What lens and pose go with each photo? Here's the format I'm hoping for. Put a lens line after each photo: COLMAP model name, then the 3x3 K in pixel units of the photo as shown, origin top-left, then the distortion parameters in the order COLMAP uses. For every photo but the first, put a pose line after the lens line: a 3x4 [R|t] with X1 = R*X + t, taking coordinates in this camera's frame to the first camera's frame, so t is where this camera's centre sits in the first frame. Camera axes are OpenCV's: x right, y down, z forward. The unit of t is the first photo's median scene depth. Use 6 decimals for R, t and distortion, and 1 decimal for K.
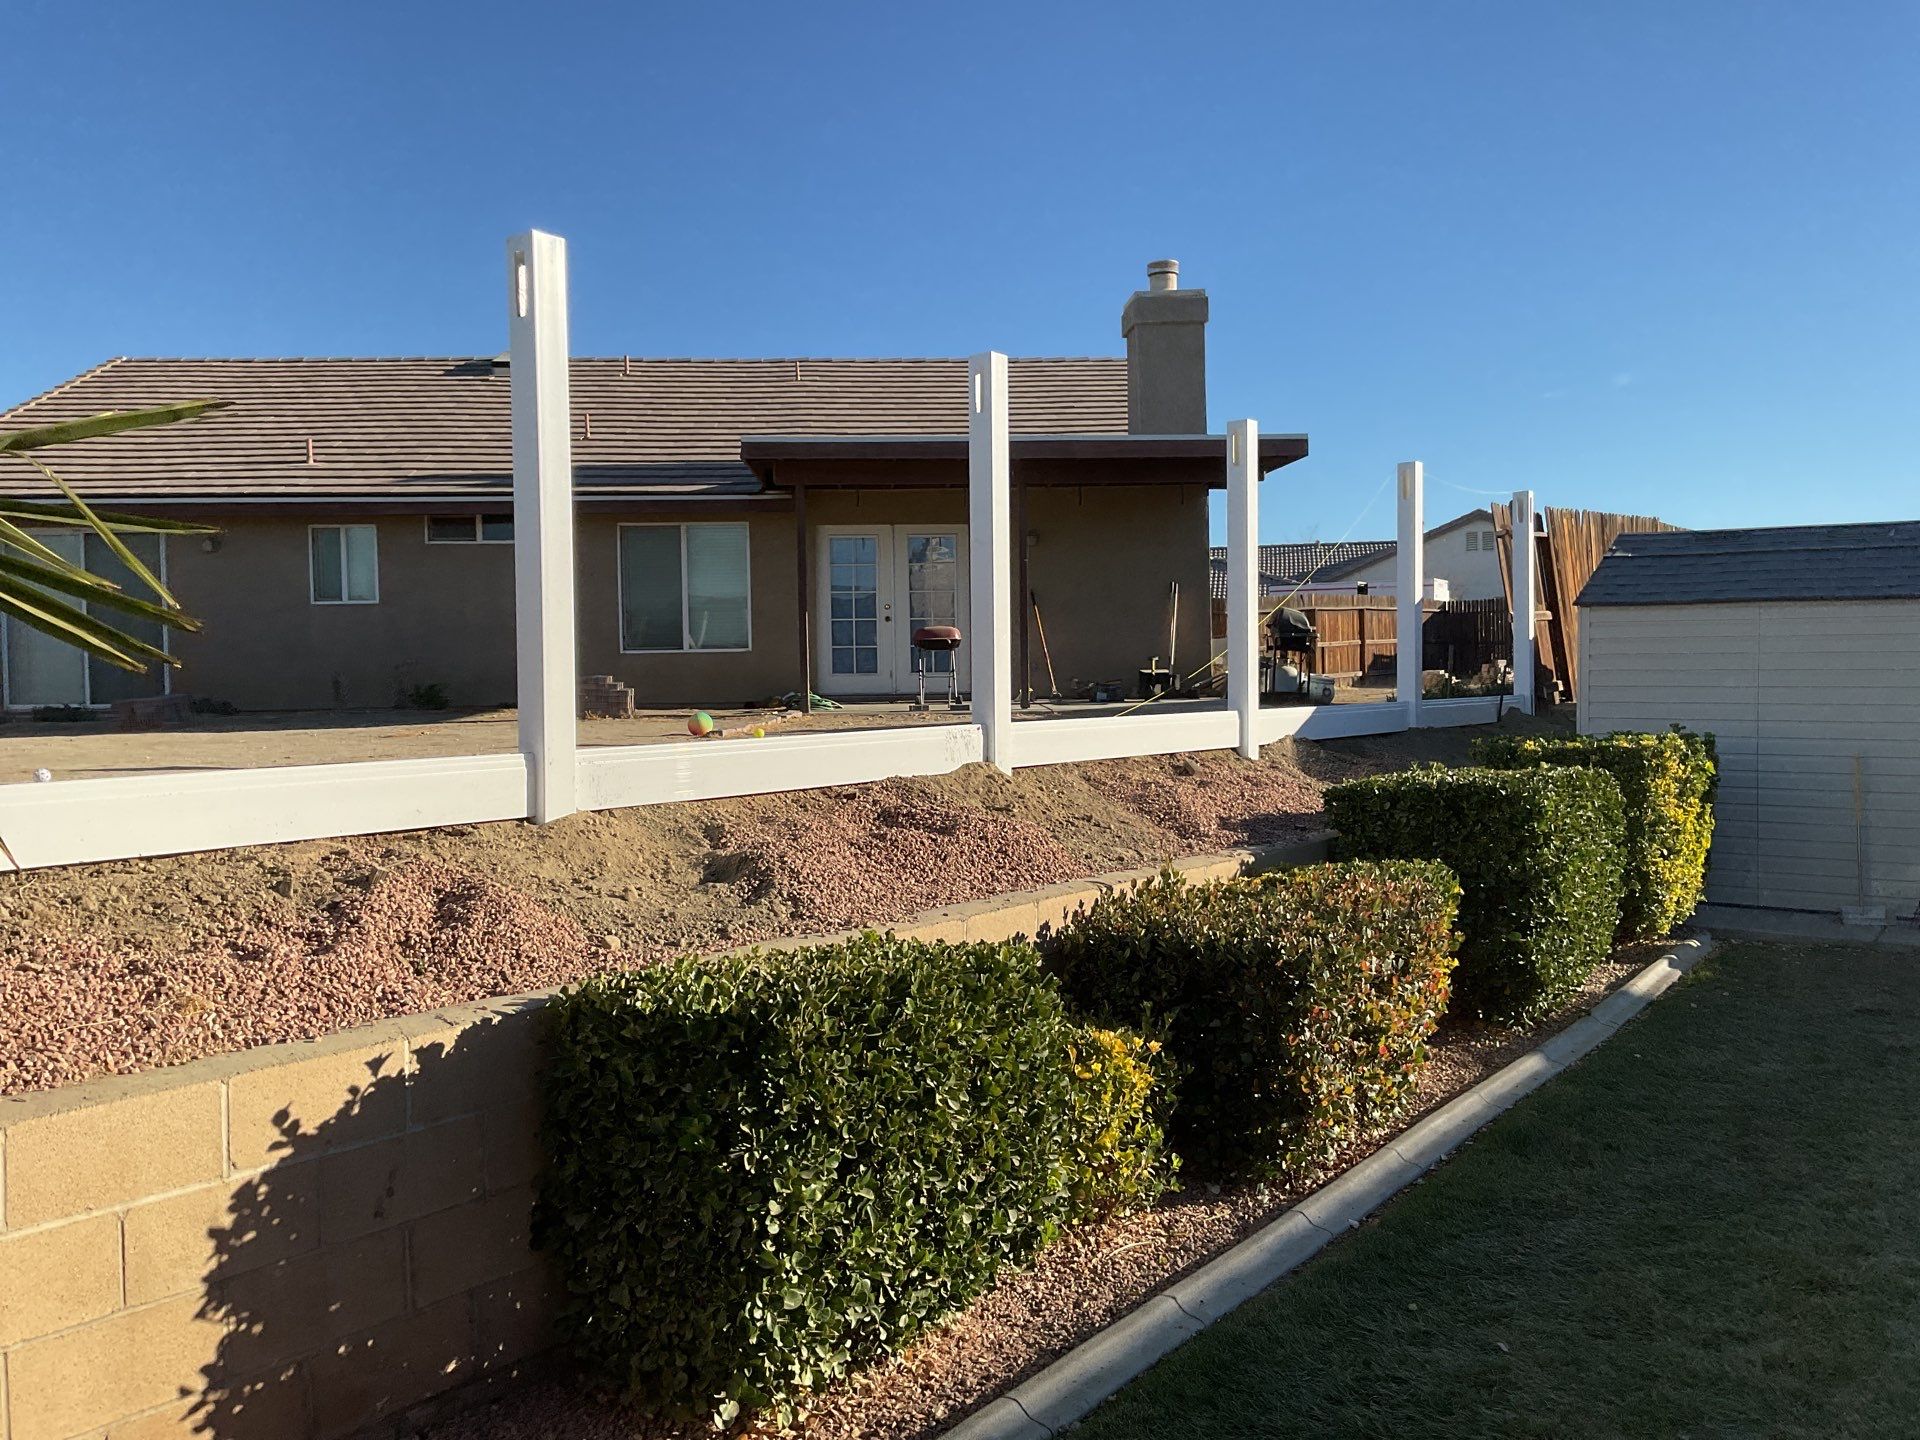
lens RADIAL K [[1595.5, 0, 960.0], [0, 1595.5, 720.0], [0, 0, 1]] dist [0.092894, -0.156795]
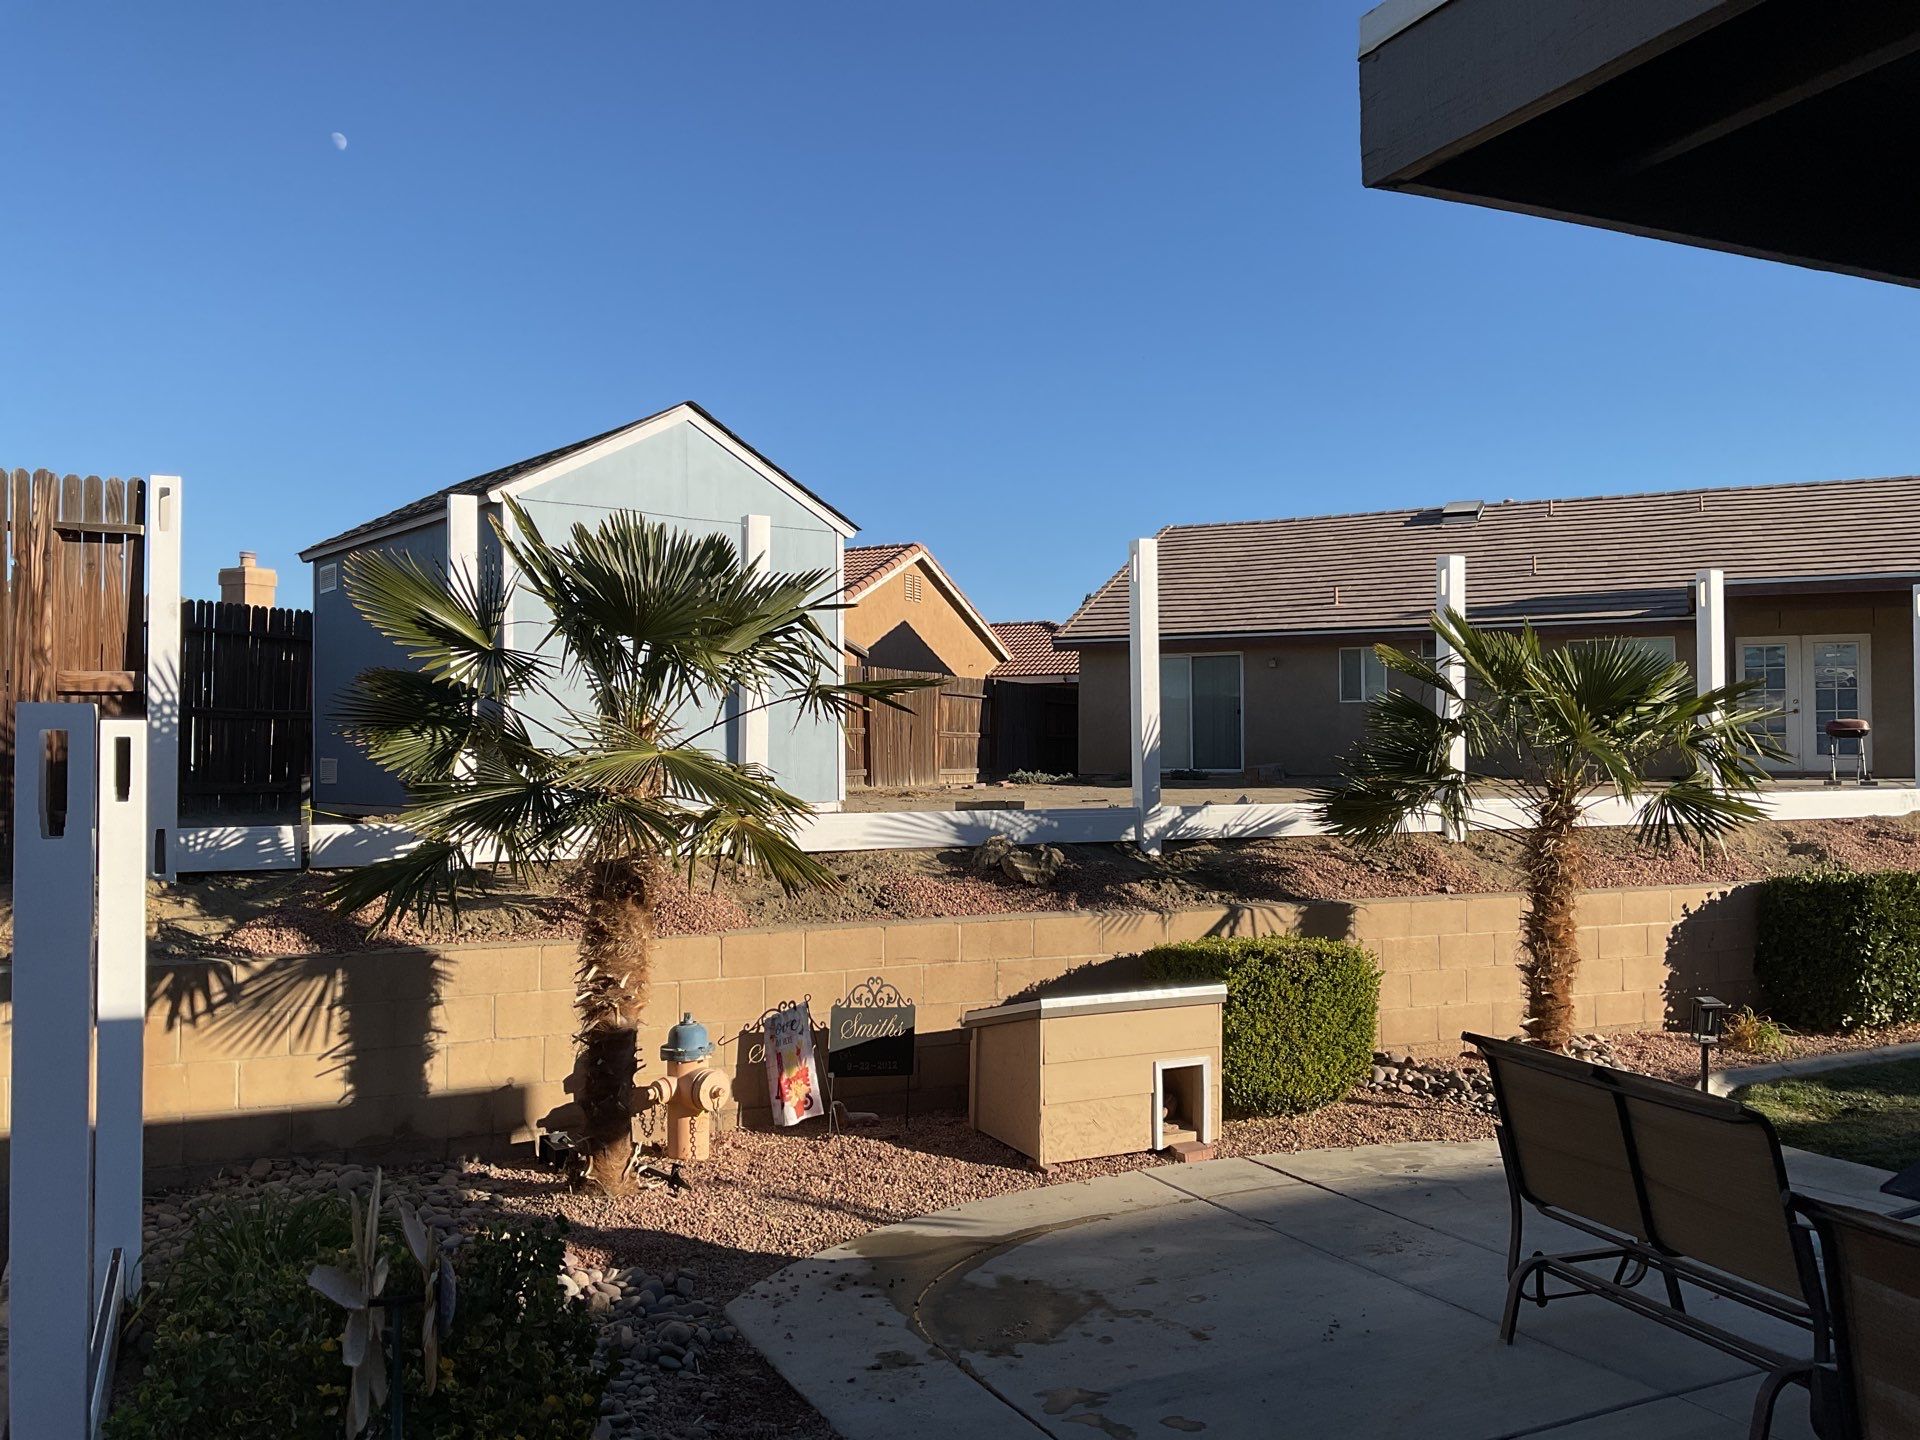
lens RADIAL K [[1587.9, 0, 960.0], [0, 1587.9, 720.0], [0, 0, 1]] dist [-0.001537, -0.000255]
pose [[0.881281, -0.000069, -0.472593, -0.110838], [-0.021522, 0.998957, -0.040279, 0.022924], [0.472102, 0.045668, 0.880360, -1.243374]]
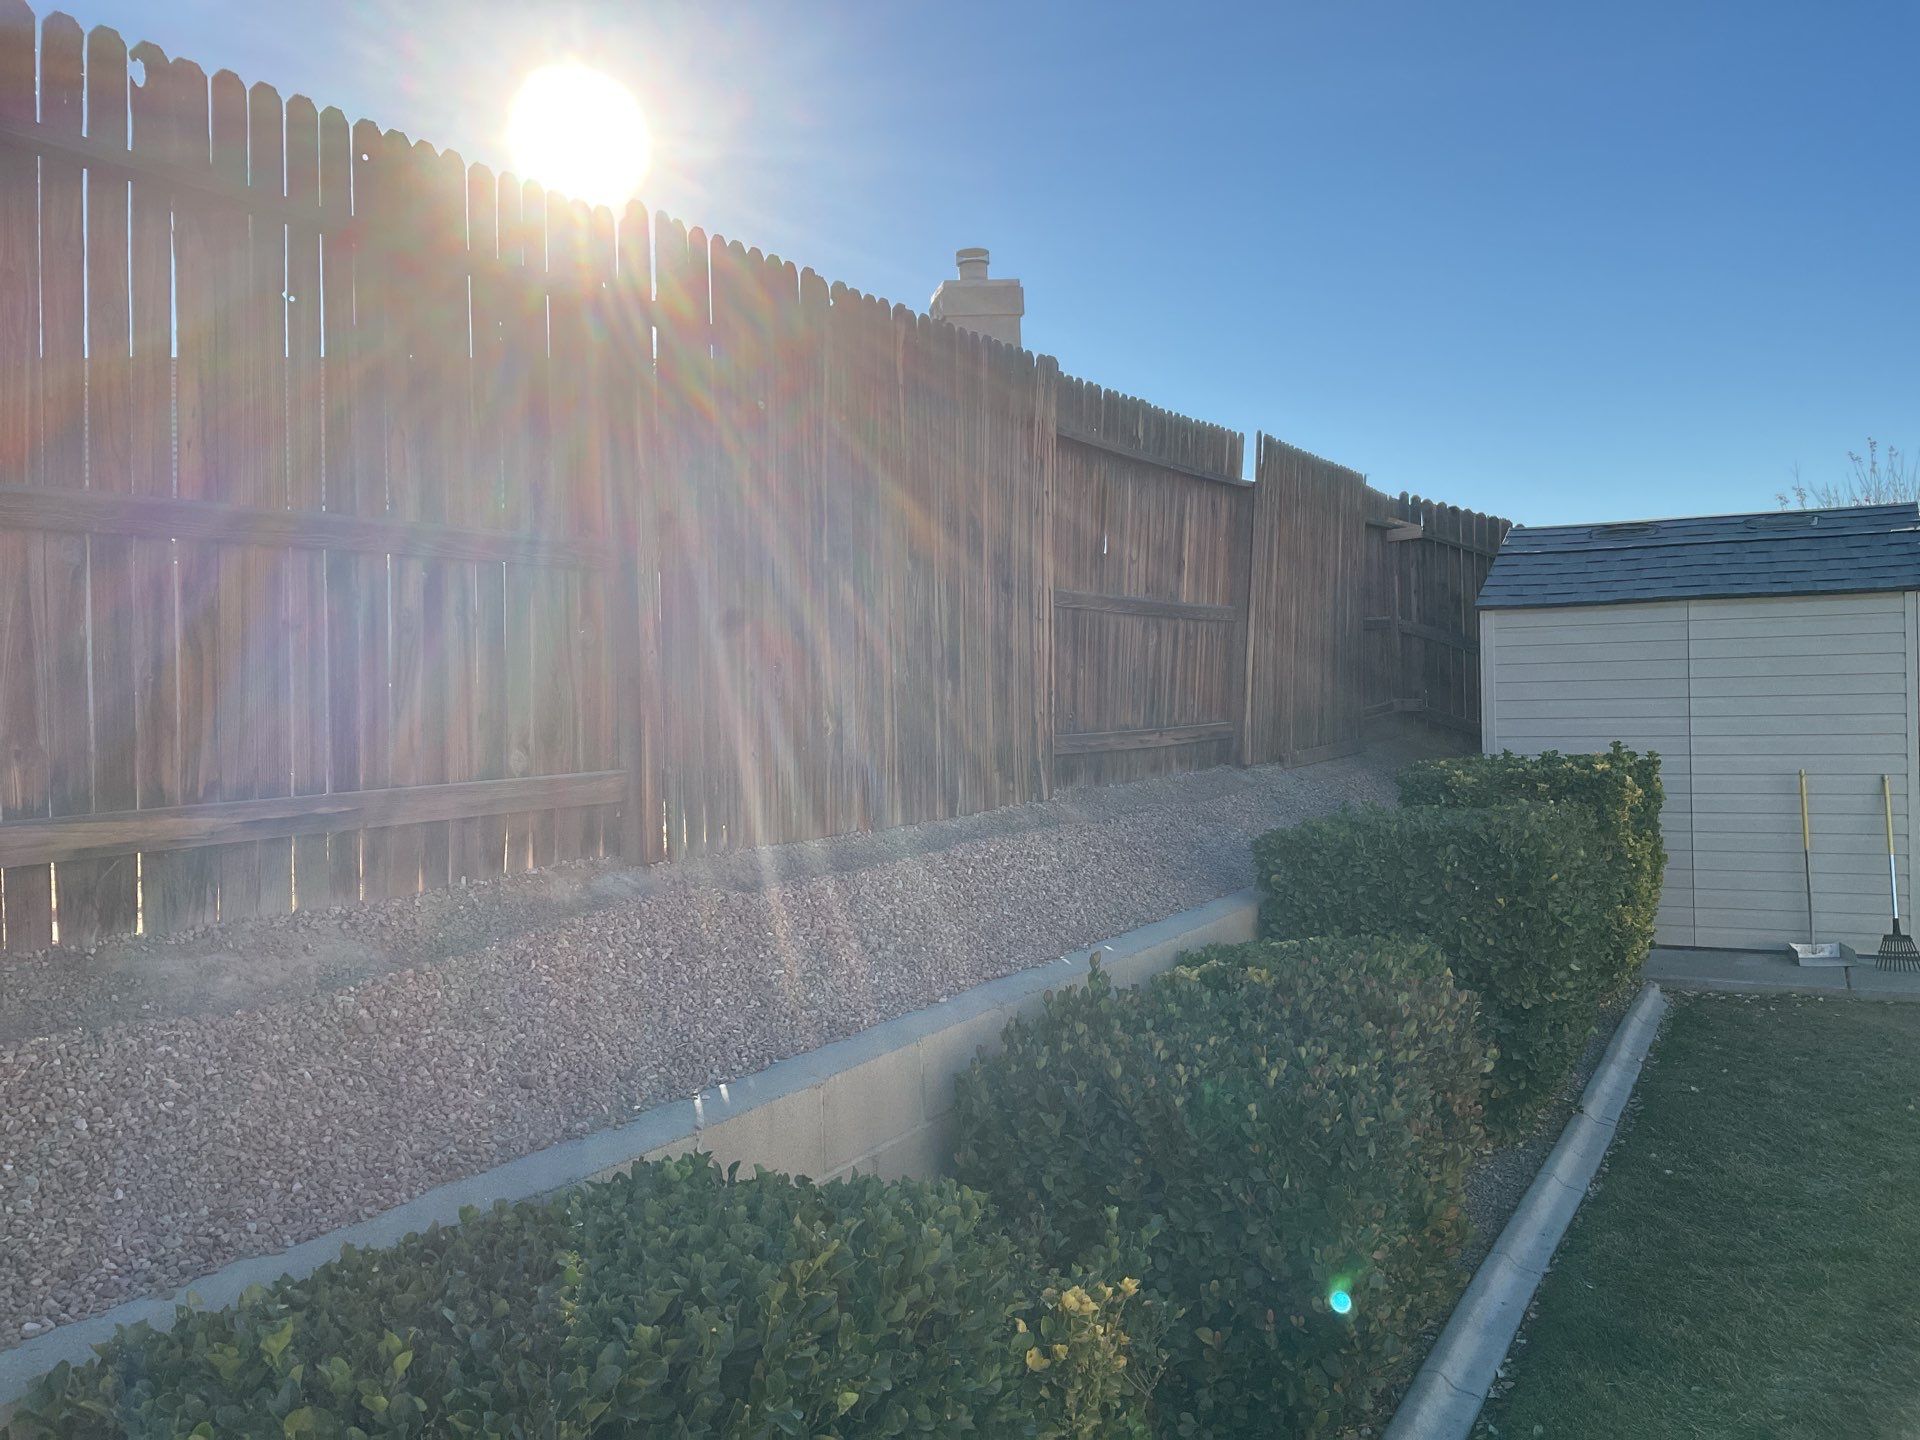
lens RADIAL K [[1595.5, 0, 960.0], [0, 1595.5, 720.0], [0, 0, 1]] dist [0.092894, -0.156795]
pose [[0.991097, -0.020474, 0.131555, -0.021072], [0.021876, 0.999718, -0.009219, -0.013952], [-0.131329, 0.012014, 0.991266, 0.284958]]
